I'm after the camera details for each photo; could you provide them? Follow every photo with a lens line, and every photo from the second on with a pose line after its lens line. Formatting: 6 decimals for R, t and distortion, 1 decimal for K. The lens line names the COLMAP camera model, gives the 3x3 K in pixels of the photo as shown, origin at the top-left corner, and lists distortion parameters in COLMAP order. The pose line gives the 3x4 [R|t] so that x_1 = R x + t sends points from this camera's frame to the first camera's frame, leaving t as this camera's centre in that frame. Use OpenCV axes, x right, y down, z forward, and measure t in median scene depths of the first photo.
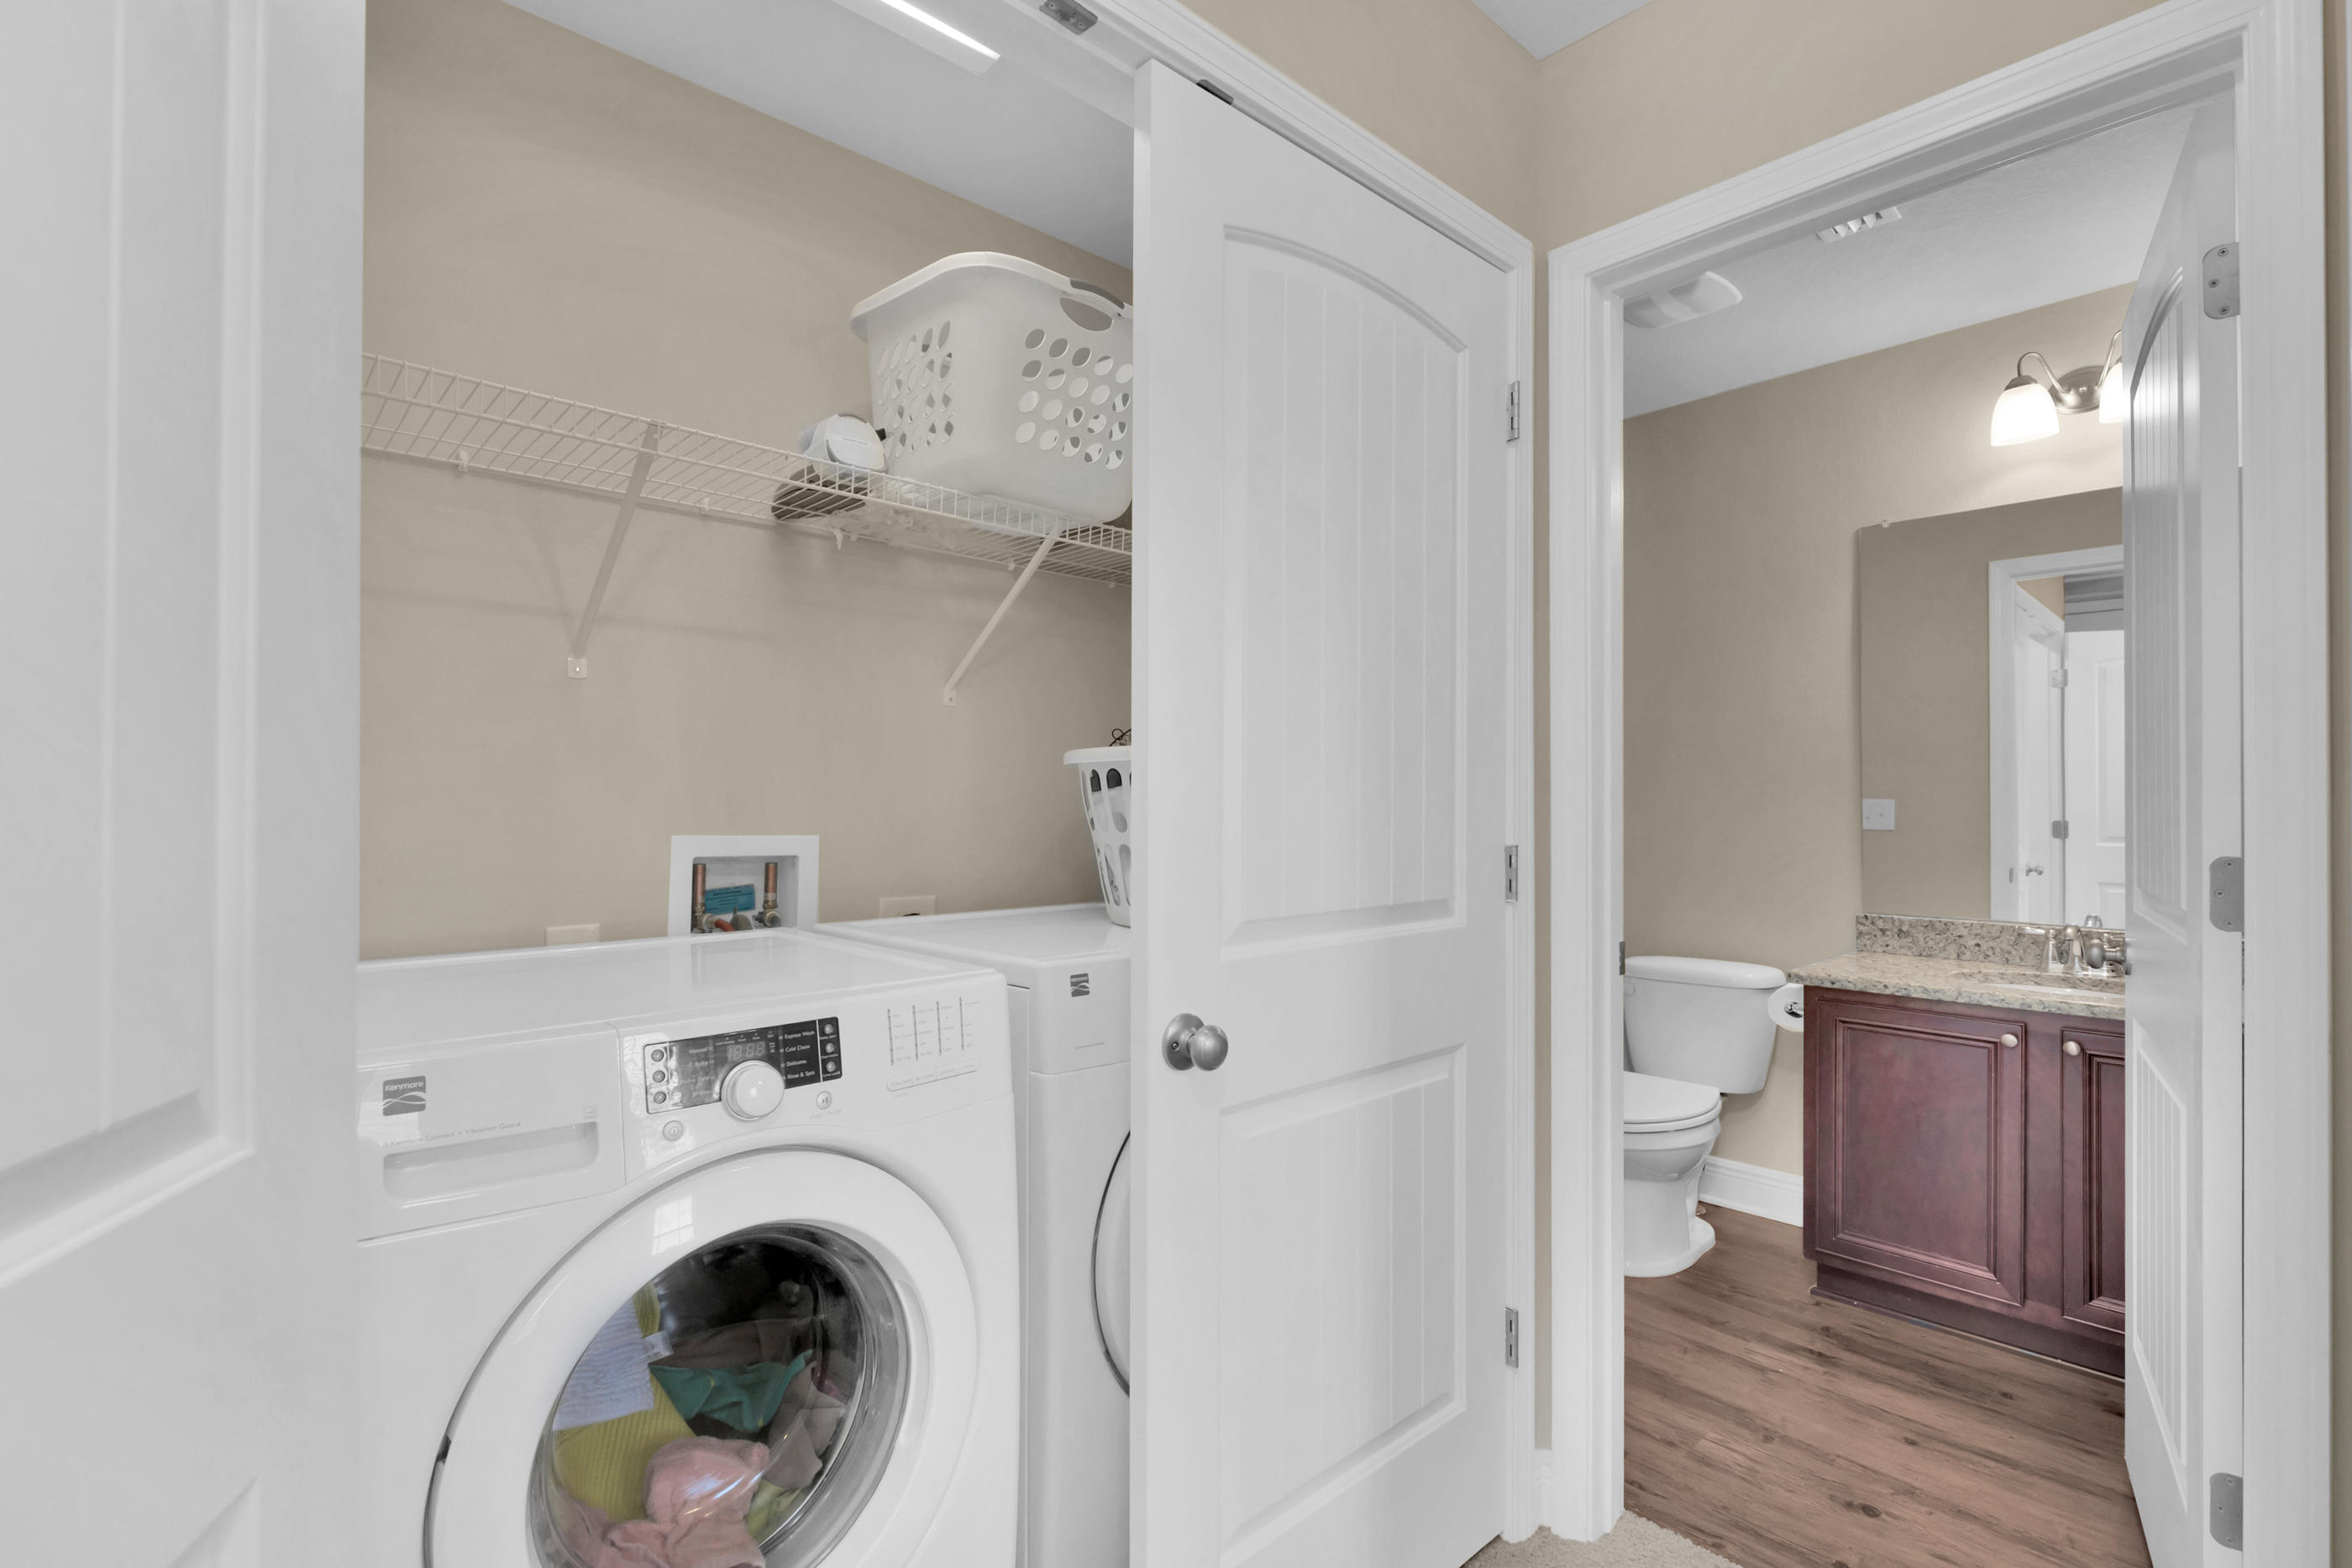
lens RADIAL K [[1089.0, 0, 1175.2], [0, 1089.0, 789.5], [0, 0, 1]] dist [0.000348, 0.000034]
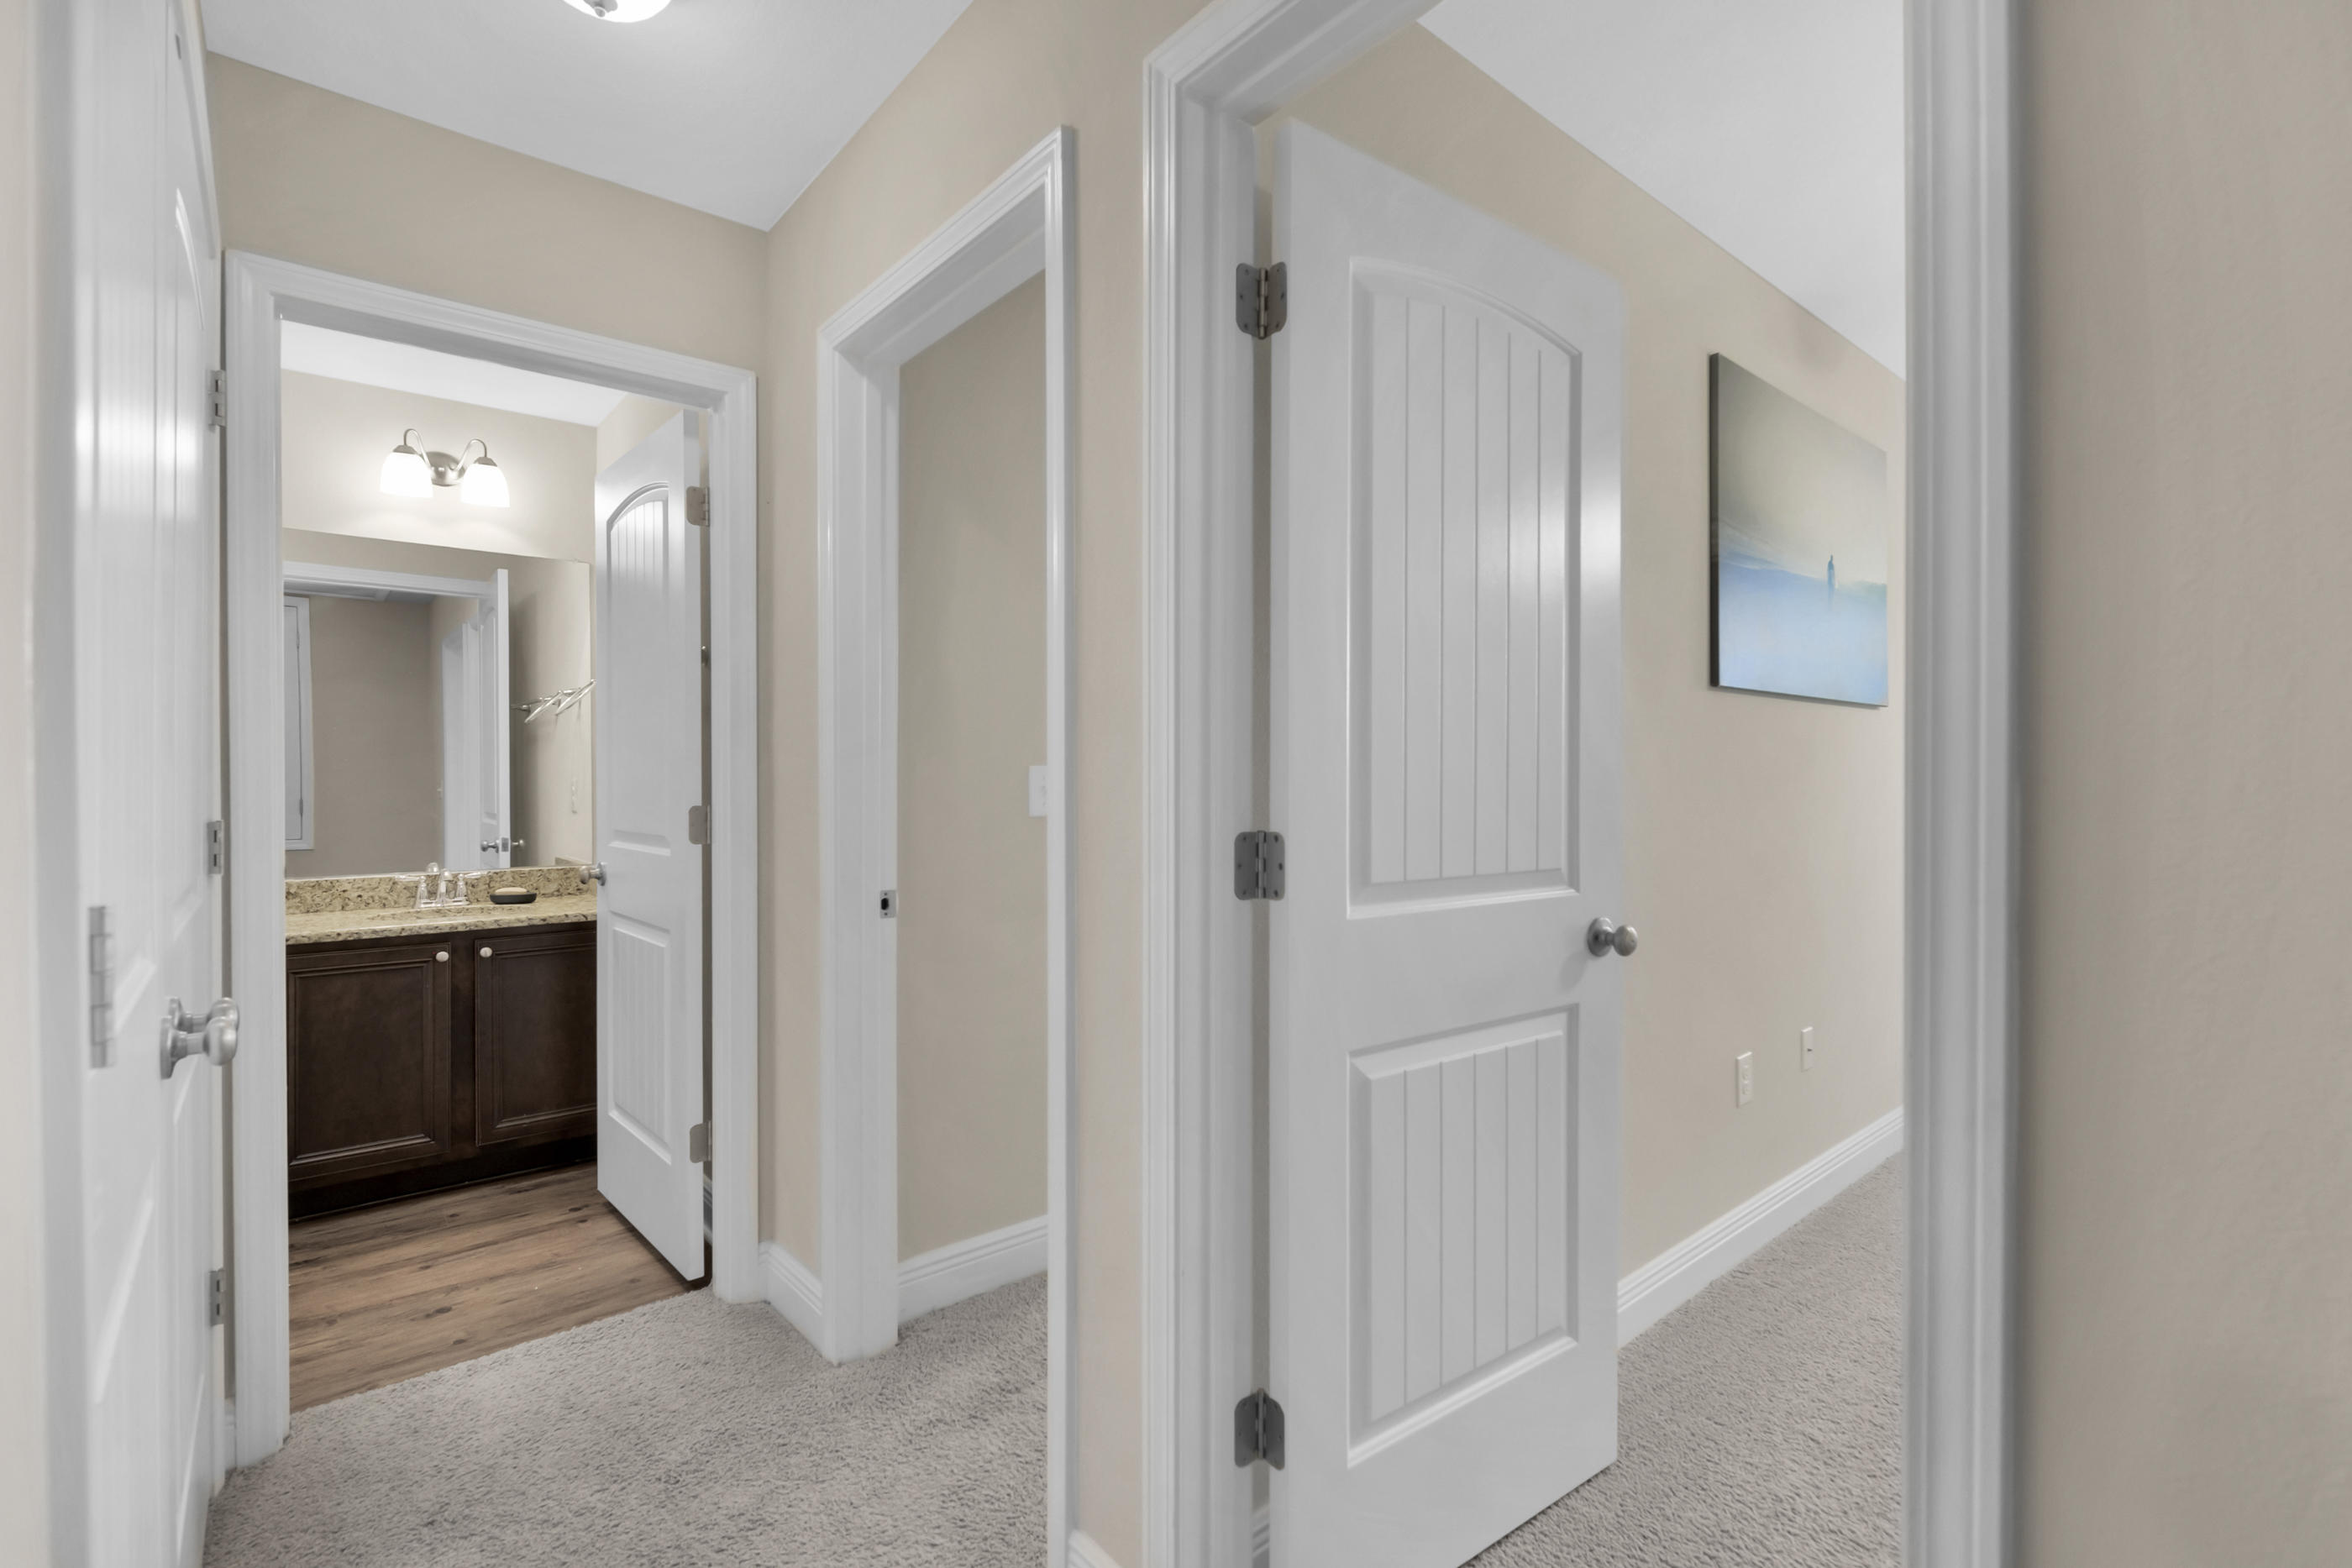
lens RADIAL K [[998.3, 0, 1174.0], [0, 998.3, 777.7], [0, 0, 1]] dist [-0.000213, -0.000260]
pose [[0.069805, -0.004586, 0.997550, -0.402924], [-0.005928, 0.999970, 0.005012, -0.000711], [-0.997543, -0.006263, 0.069776, 0.020961]]
